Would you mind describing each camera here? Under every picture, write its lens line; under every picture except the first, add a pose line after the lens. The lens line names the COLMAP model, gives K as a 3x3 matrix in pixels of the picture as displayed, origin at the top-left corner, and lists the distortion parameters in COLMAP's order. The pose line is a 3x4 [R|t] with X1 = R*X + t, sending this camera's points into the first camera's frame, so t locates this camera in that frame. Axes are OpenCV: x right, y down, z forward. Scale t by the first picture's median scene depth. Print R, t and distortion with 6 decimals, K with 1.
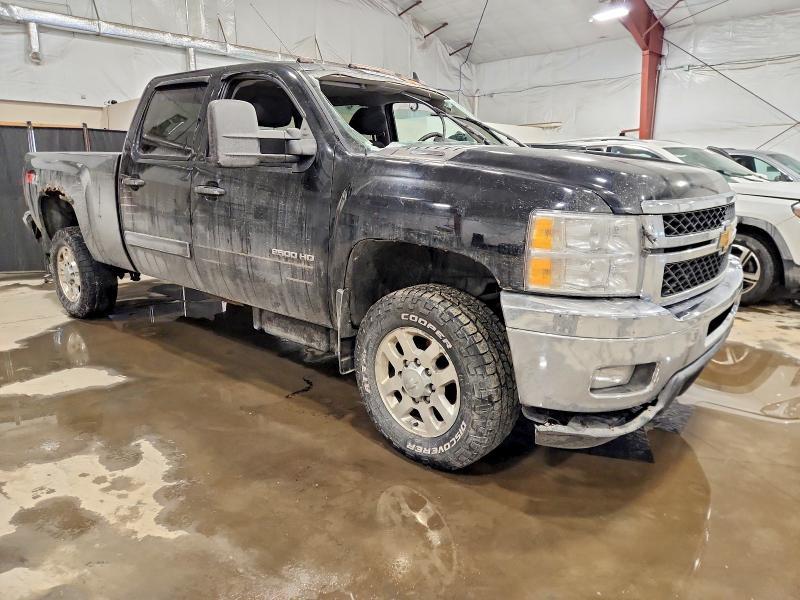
lens RADIAL K [[549.4, 0, 399.4], [0, 549.4, 302.5], [0, 0, 1]] dist [0.022268, -0.000573]
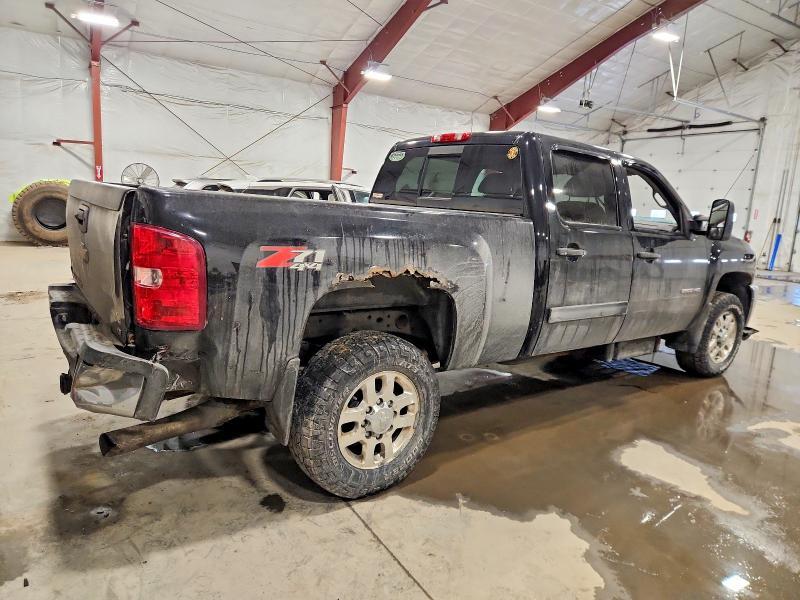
lens RADIAL K [[561.9, 0, 413.8], [0, 561.9, 296.2], [0, 0, 1]] dist [0.007434, 0.002617]
pose [[0.181126, -0.160317, 0.970305, -1.336308], [0.171324, 0.976681, 0.129390, -0.288275], [-0.968422, 0.142800, 0.204369, 0.997222]]
